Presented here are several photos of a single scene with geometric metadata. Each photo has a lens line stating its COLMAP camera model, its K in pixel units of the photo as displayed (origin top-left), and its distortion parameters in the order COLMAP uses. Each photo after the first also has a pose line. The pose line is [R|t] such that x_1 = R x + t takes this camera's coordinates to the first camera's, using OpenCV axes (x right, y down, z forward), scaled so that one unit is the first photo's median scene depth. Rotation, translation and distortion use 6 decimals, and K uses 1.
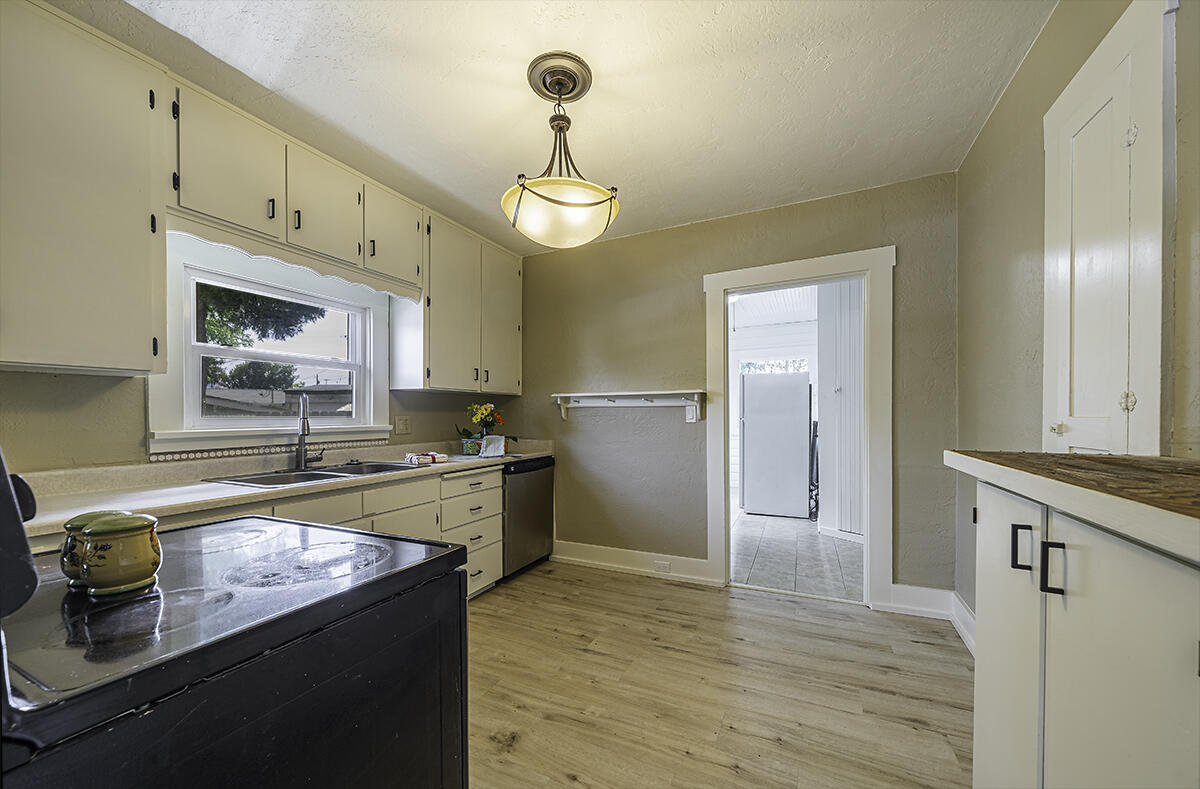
lens RADIAL K [[438.2, 0, 624.2], [0, 438.2, 417.0], [0, 0, 1]] dist [0.000357, -0.000040]
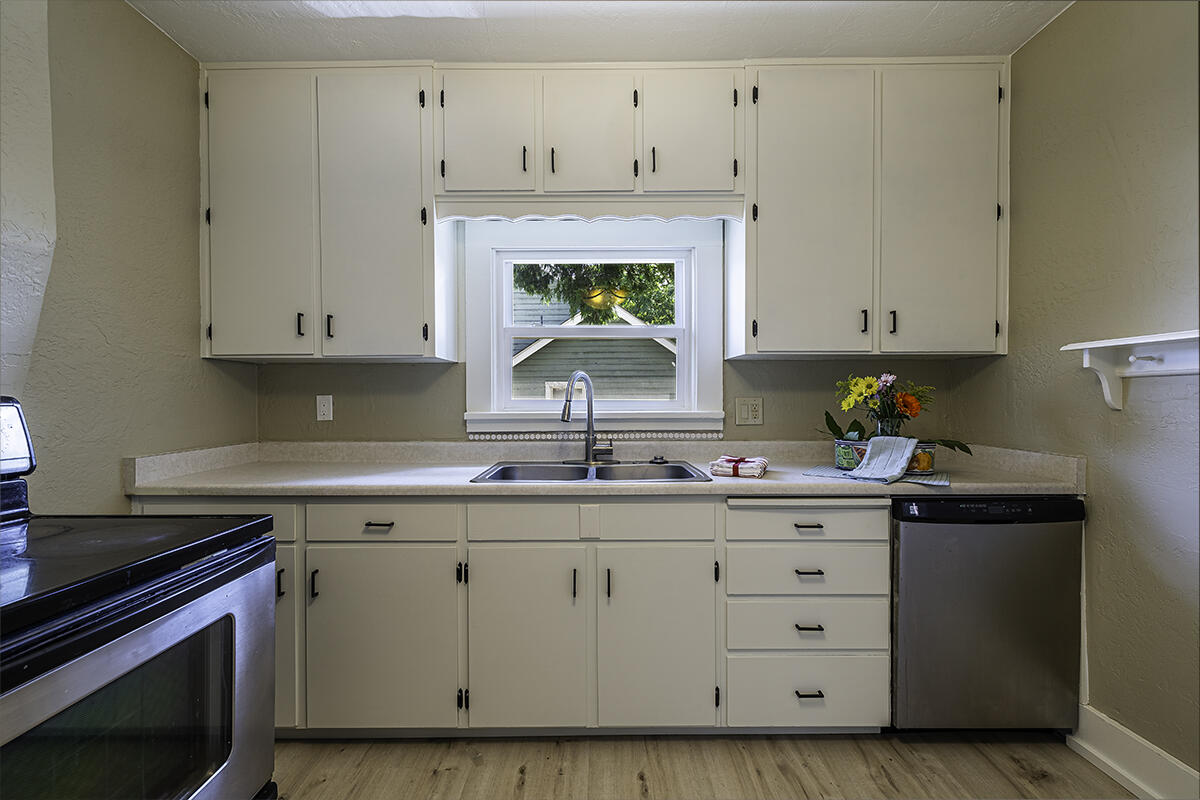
lens RADIAL K [[512.3, 0, 601.8], [0, 512.3, 400.8], [0, 0, 1]] dist [0.000746, -0.000153]
pose [[0.387593, 0.006731, -0.921806, 0.137134], [-0.003313, 0.999977, 0.005909, -0.002120], [0.921825, 0.000764, 0.387606, 0.531659]]
